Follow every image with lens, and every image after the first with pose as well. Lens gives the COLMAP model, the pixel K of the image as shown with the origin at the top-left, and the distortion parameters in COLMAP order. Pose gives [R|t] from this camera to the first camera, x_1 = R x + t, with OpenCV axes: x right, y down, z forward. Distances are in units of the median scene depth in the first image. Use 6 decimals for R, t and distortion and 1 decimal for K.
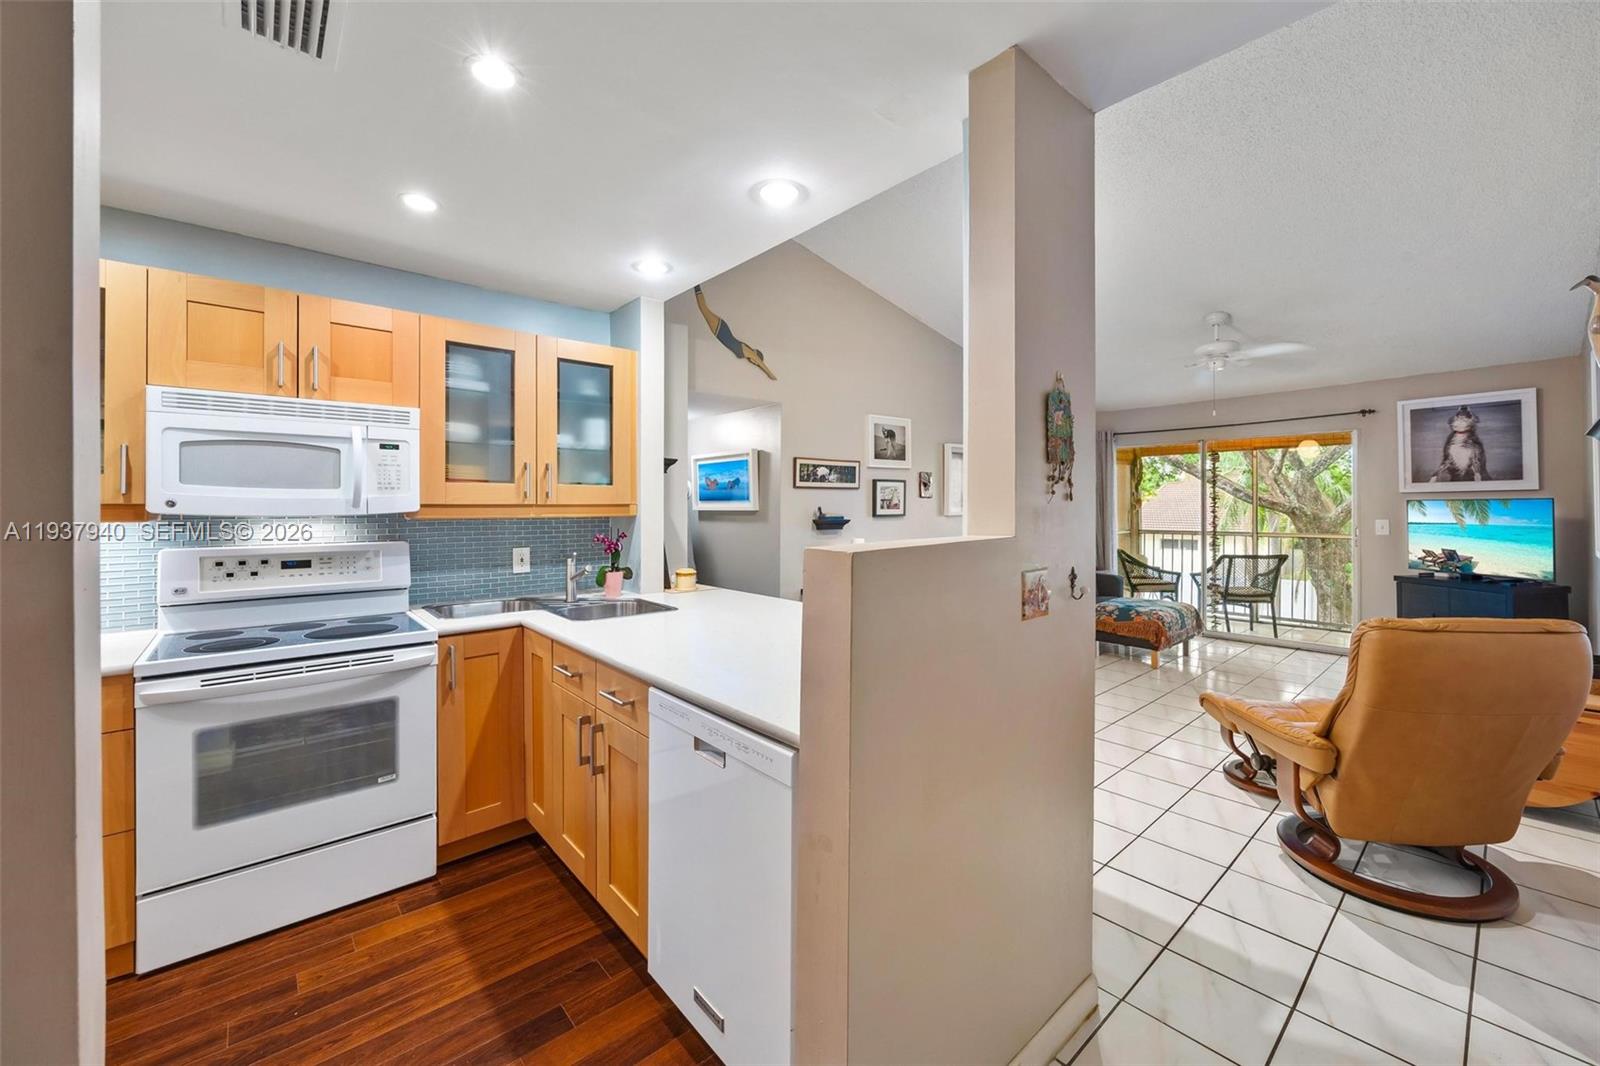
lens RADIAL K [[629.3, 0, 802.6], [0, 629.3, 505.5], [0, 0, 1]] dist [-0.000766, 0.000131]
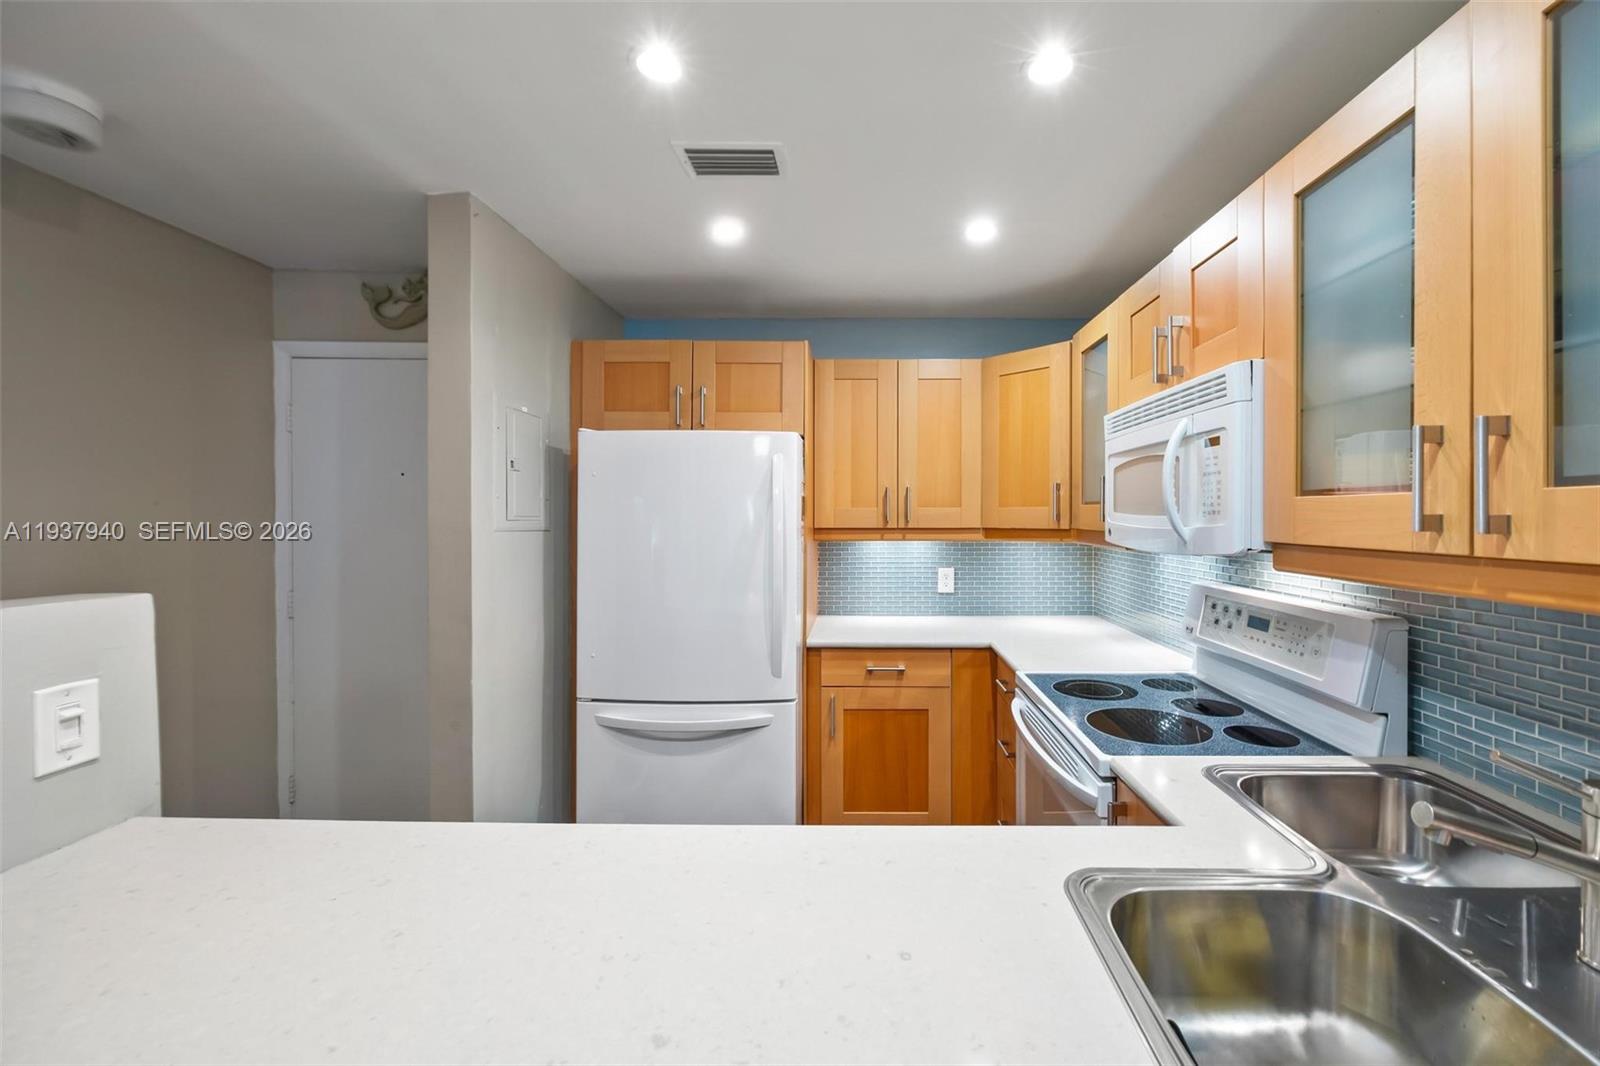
lens RADIAL K [[649.4, 0, 863.9], [0, 649.4, 517.2], [0, 0, 1]] dist [0.000349, -0.000007]
pose [[-0.658455, 0.003833, -0.752610, 0.010121], [0.000350, 0.999988, 0.004787, -0.020452], [0.752620, 0.002889, -0.658449, 0.897883]]
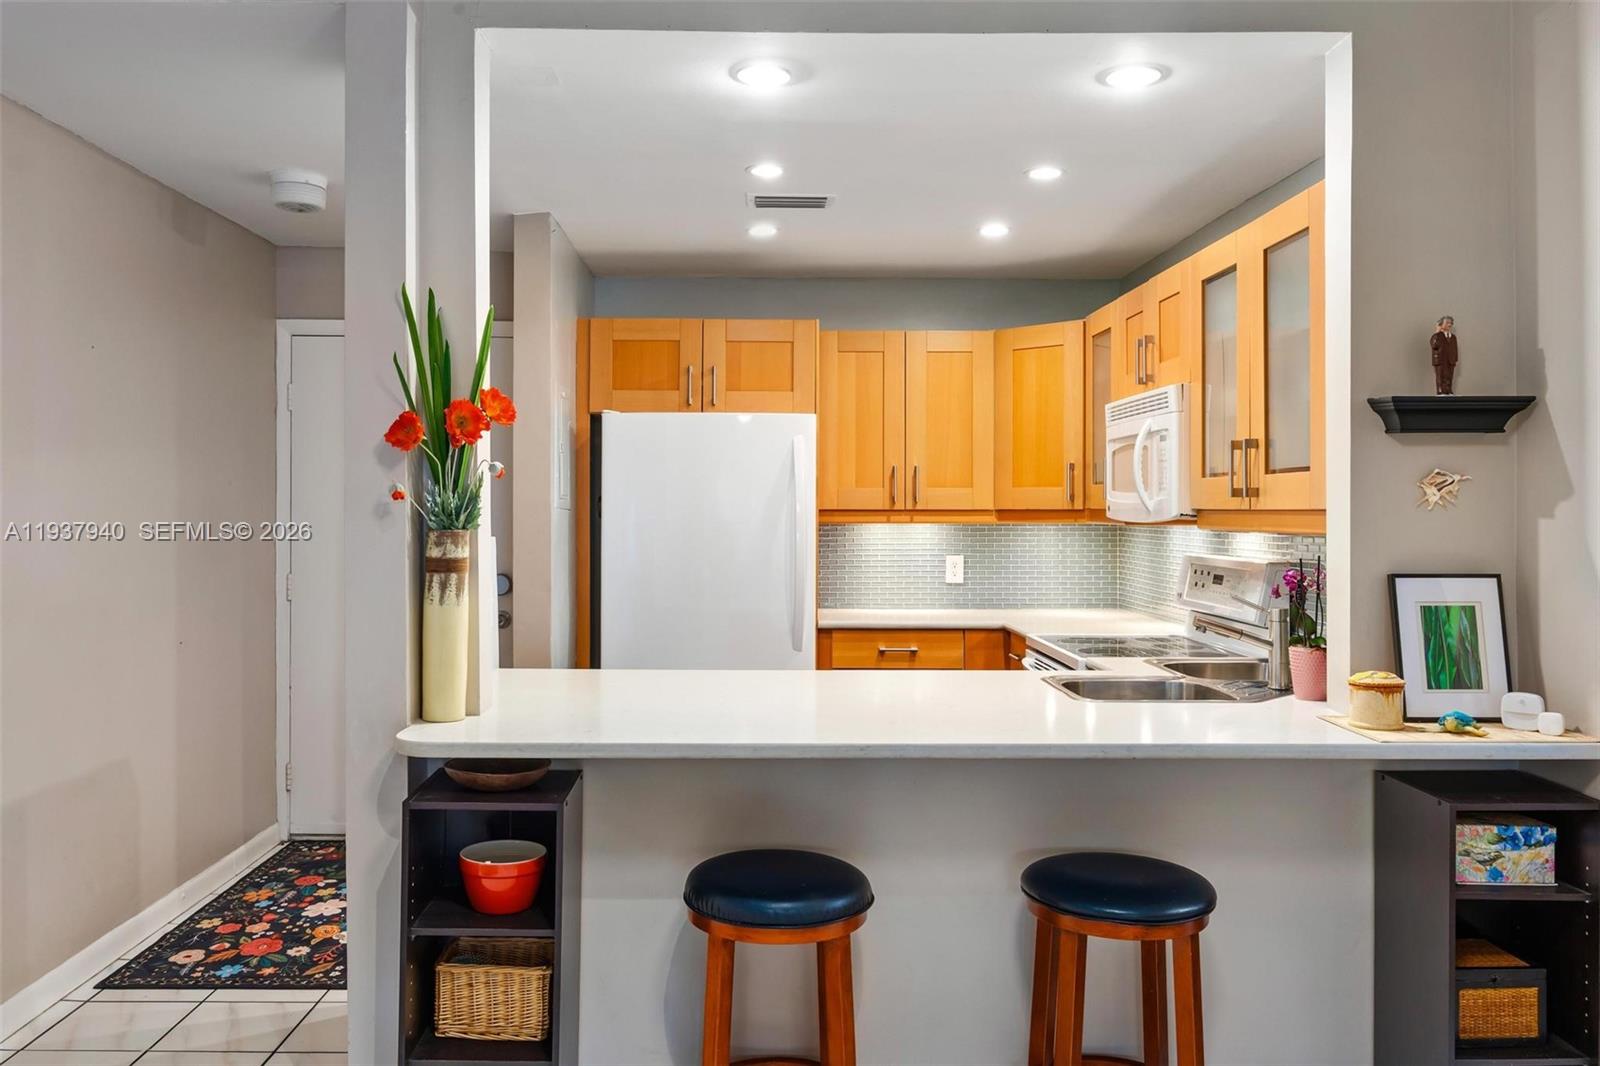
lens RADIAL K [[1290.2, 0, 761.8], [0, 1290.2, 510.5], [0, 0, 1]] dist [-0.003465, -0.000419]
pose [[-0.655128, 0.002617, -0.755513, 0.726388], [0.000429, 0.999995, 0.003092, -0.004604], [0.755518, 0.001702, -0.655126, 1.319449]]
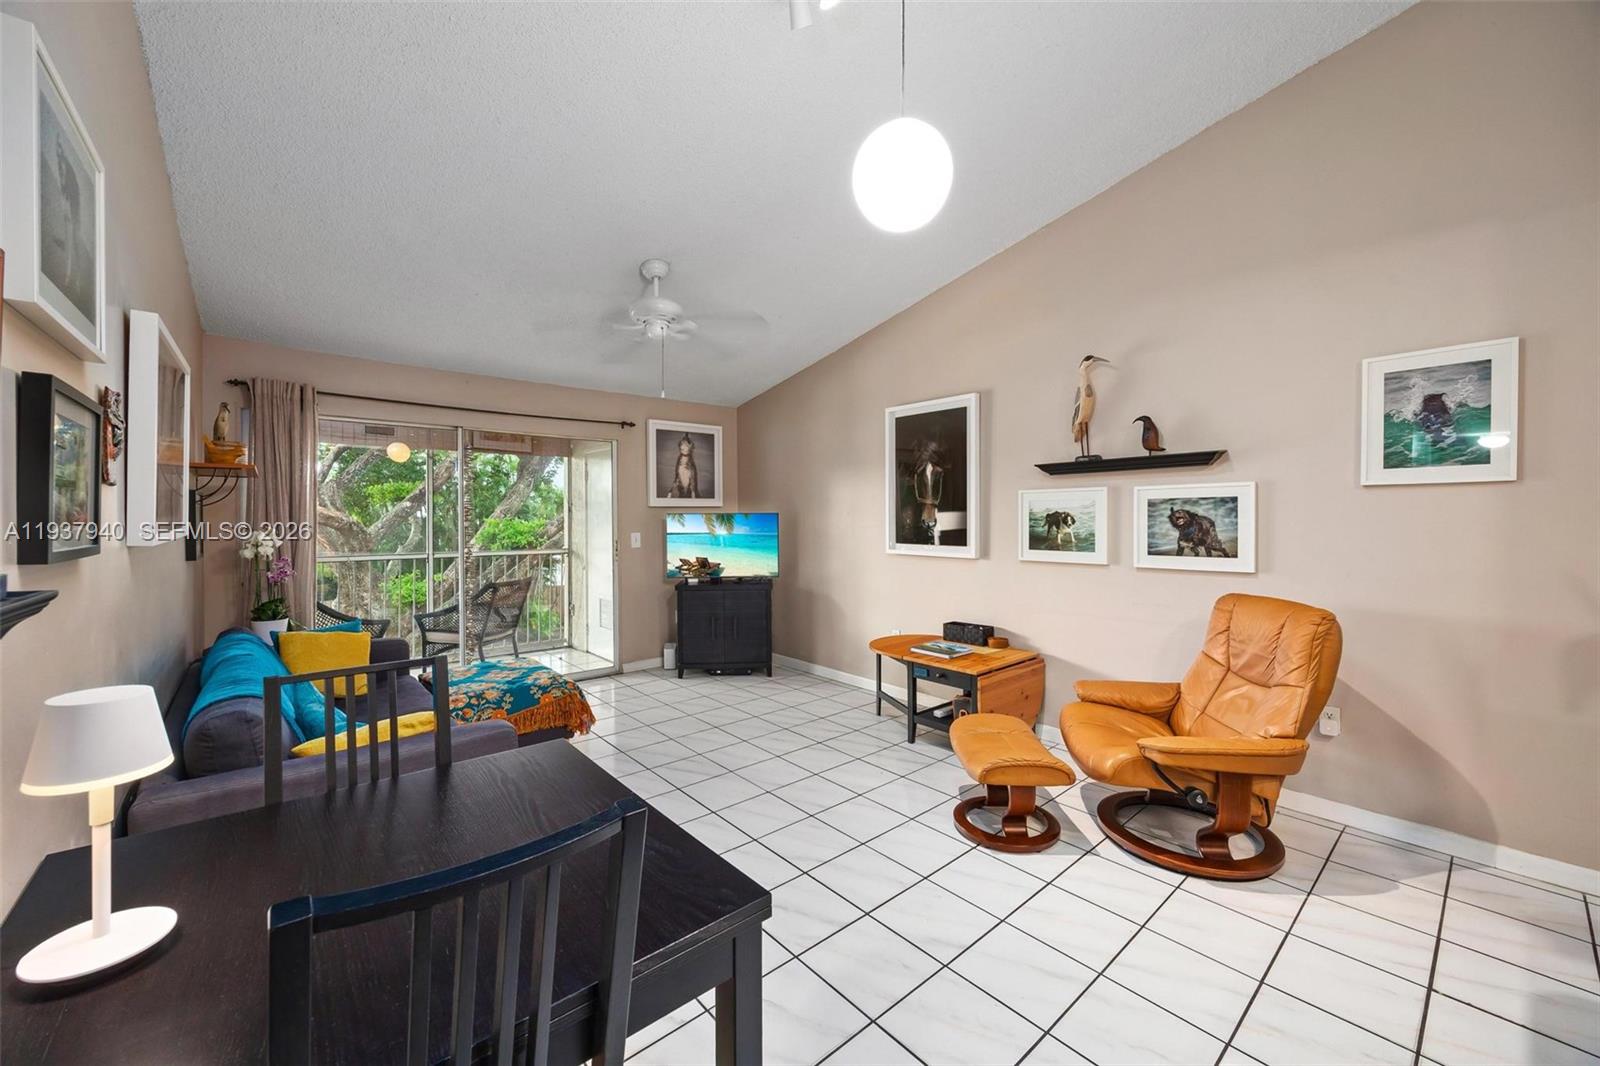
lens RADIAL K [[611.7, 0, 800.0], [0, 611.7, 533.0], [0, 0, 1]] dist [-0.013652, 0.000074]
pose [[0.012102, -0.015860, 0.999801, -0.105557], [0.002432, 0.999872, 0.015832, 0.013079], [-0.999924, 0.002240, 0.012139, 1.225809]]
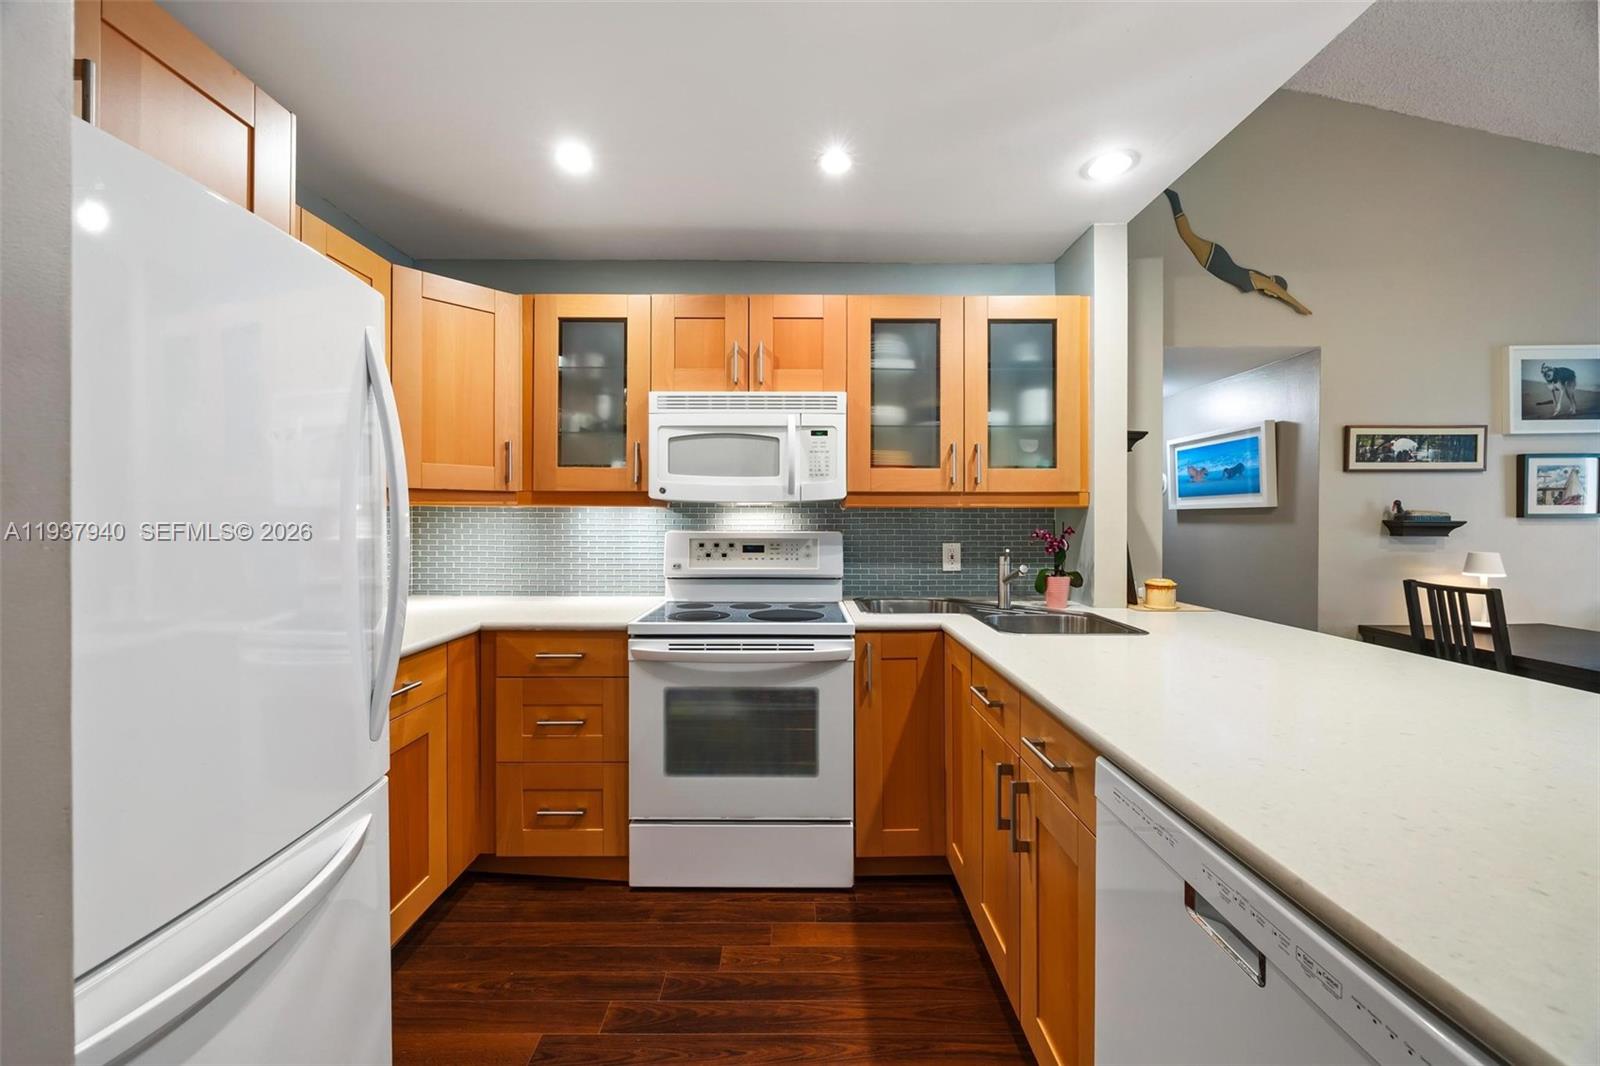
lens RADIAL K [[611.9, 0, 797.4], [0, 611.9, 517.6], [0, 0, 1]] dist [-0.002346, -0.000079]
pose [[0.755096, 0.001471, -0.655612, -0.039871], [-0.001618, 0.999999, 0.000381, 0.030581], [0.655612, 0.000773, 0.755097, 0.194512]]
